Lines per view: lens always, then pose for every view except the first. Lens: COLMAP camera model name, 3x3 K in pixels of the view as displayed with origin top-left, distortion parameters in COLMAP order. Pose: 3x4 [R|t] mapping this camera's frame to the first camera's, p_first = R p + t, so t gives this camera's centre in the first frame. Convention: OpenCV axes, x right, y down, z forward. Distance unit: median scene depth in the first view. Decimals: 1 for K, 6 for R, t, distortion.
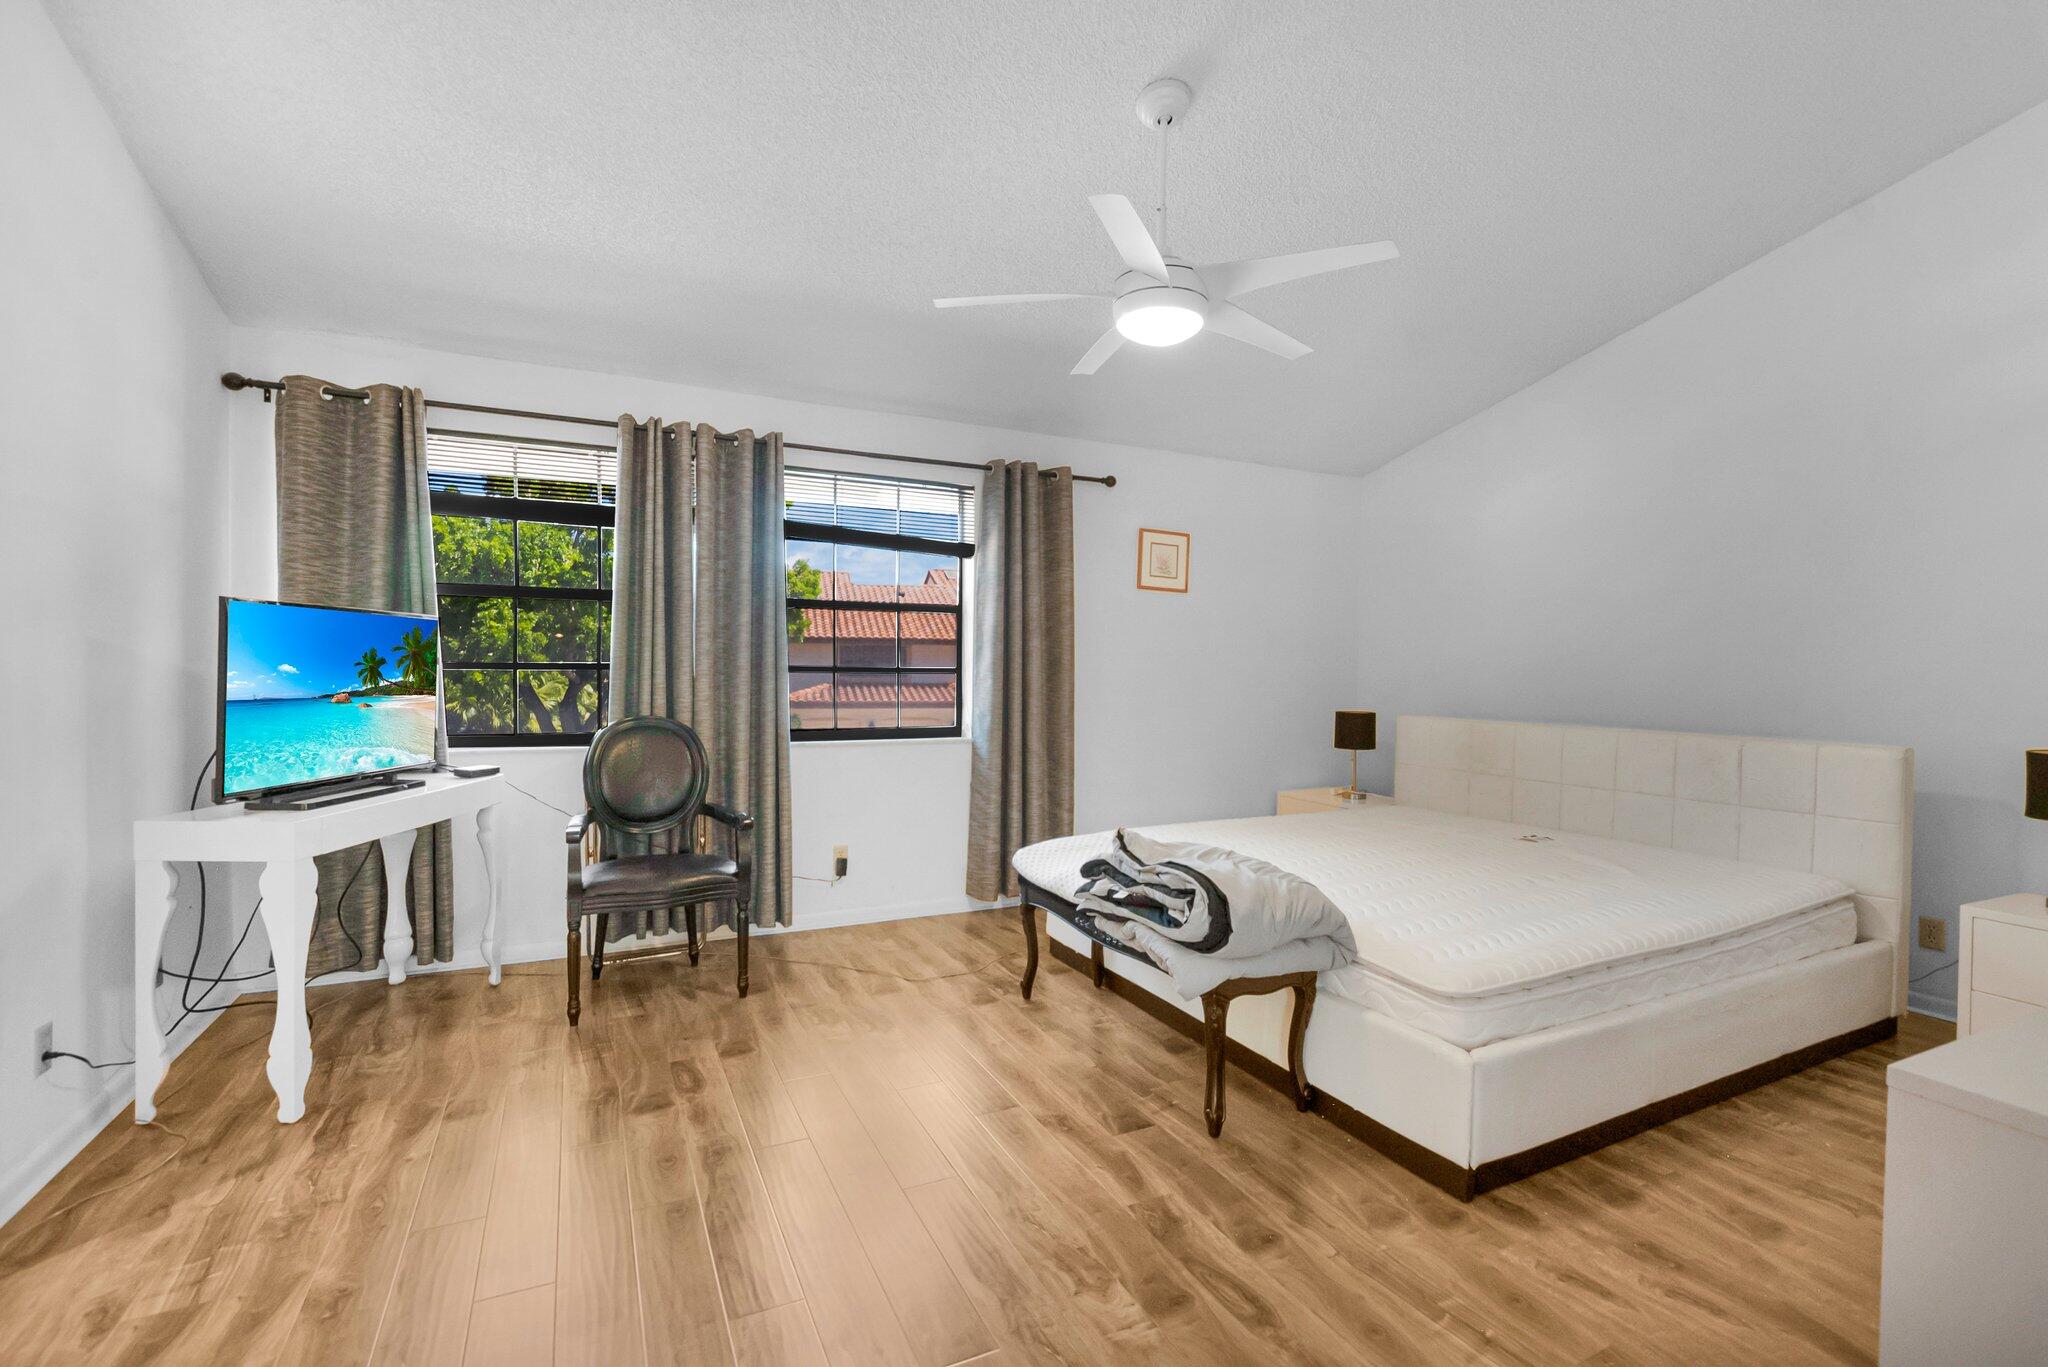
lens RADIAL K [[892.3, 0, 1010.2], [0, 892.3, 677.5], [0, 0, 1]] dist [-0.002700, 0.000677]
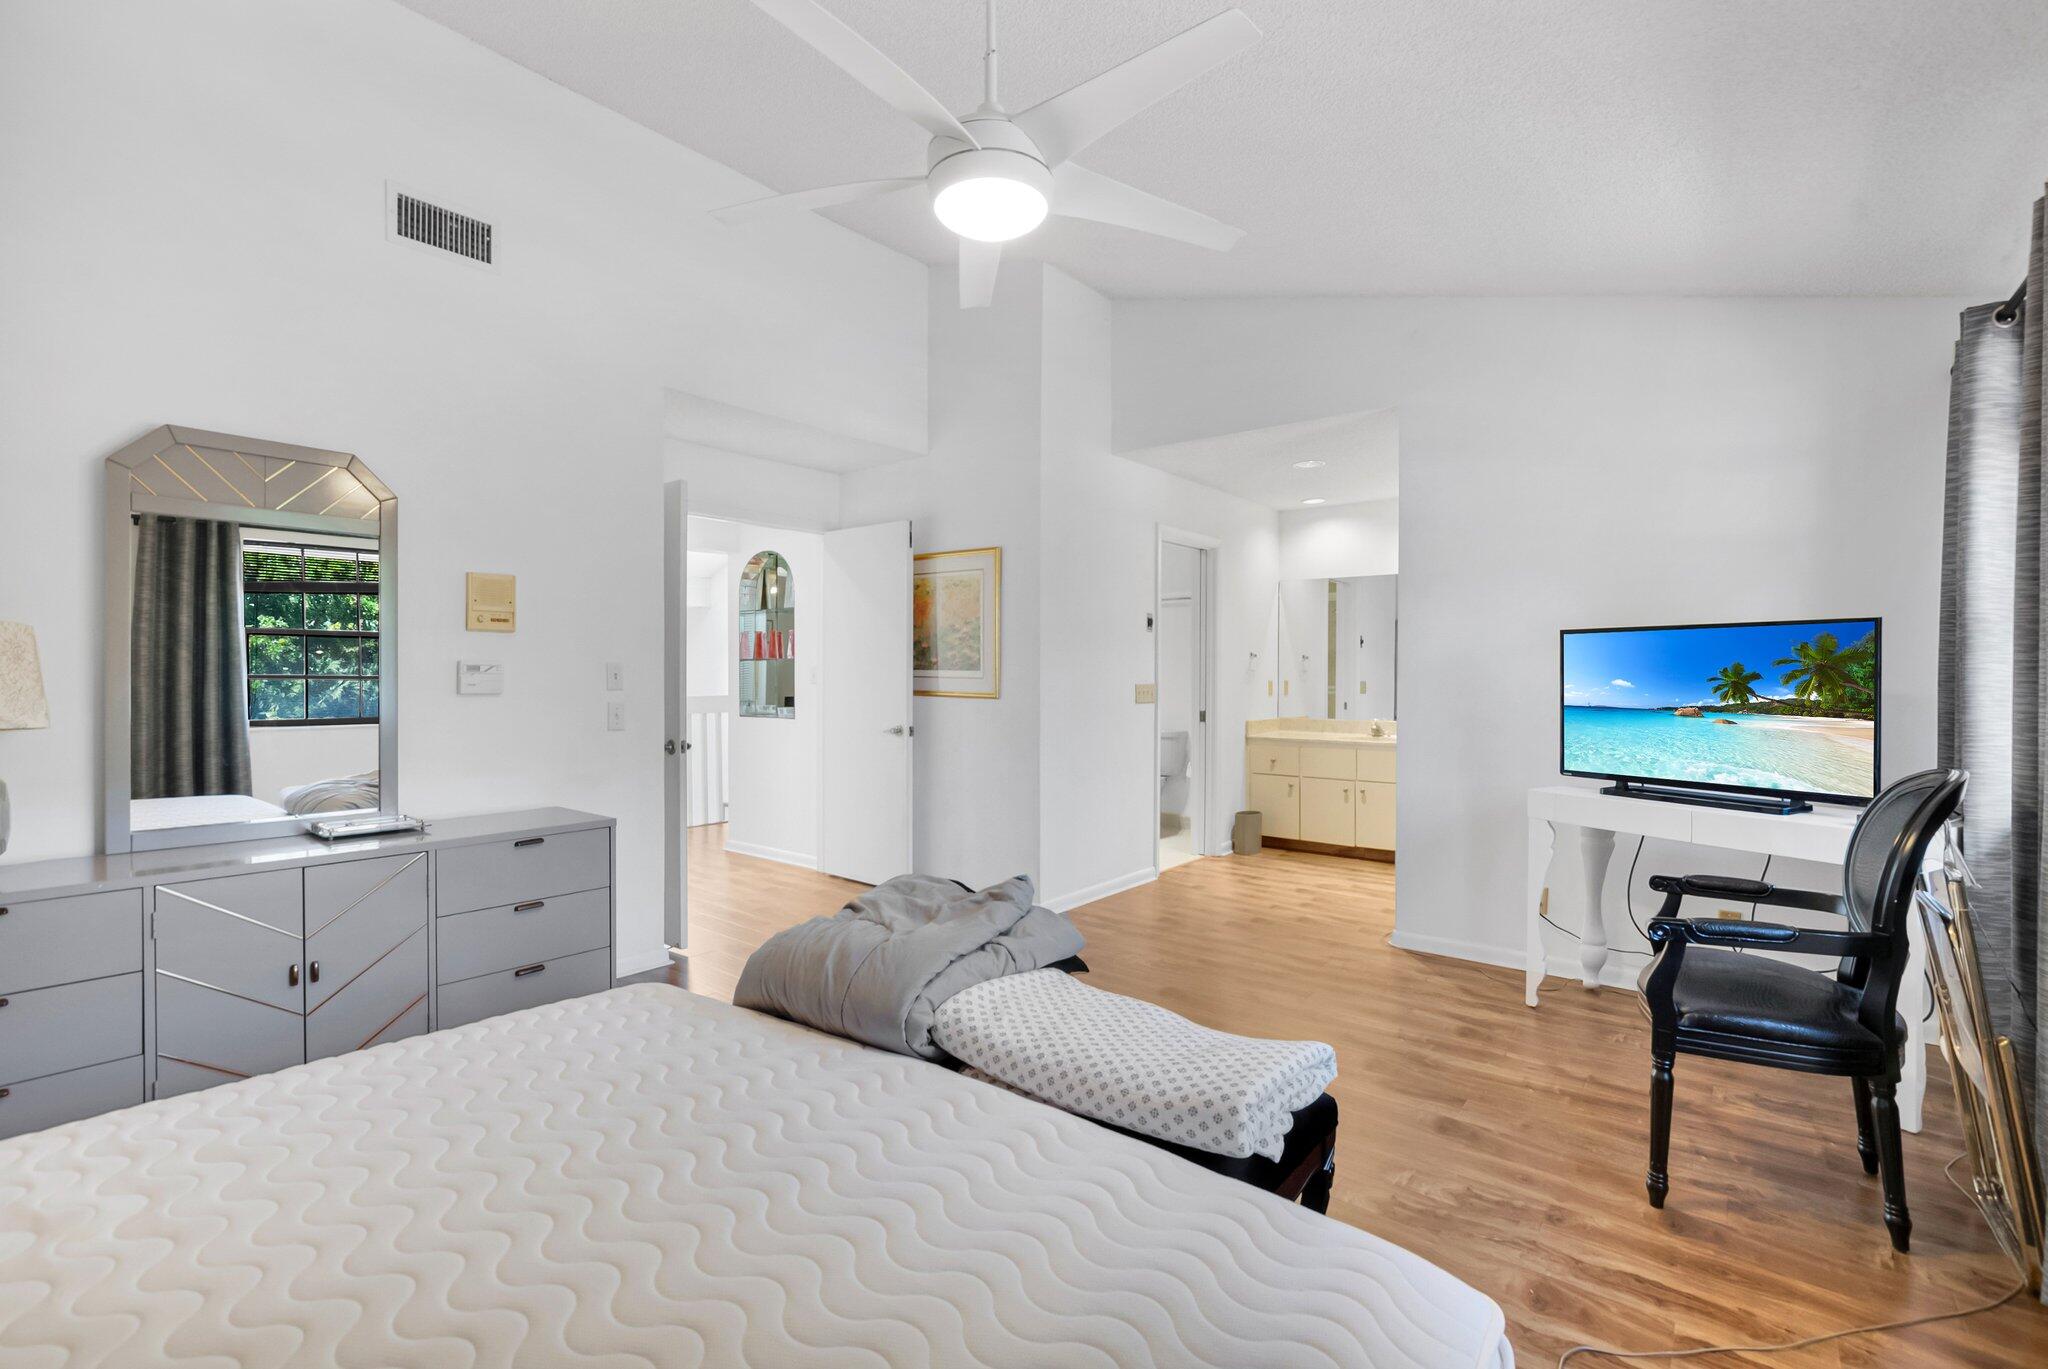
lens RADIAL K [[892.3, 0, 1010.2], [0, 892.3, 678.5], [0, 0, 1]] dist [-0.002700, 0.000677]
pose [[-0.944232, 0.000730, -0.329281, 0.336985], [-0.003775, 0.999908, 0.013039, -0.025705], [0.329260, 0.013555, -0.944142, 1.668666]]
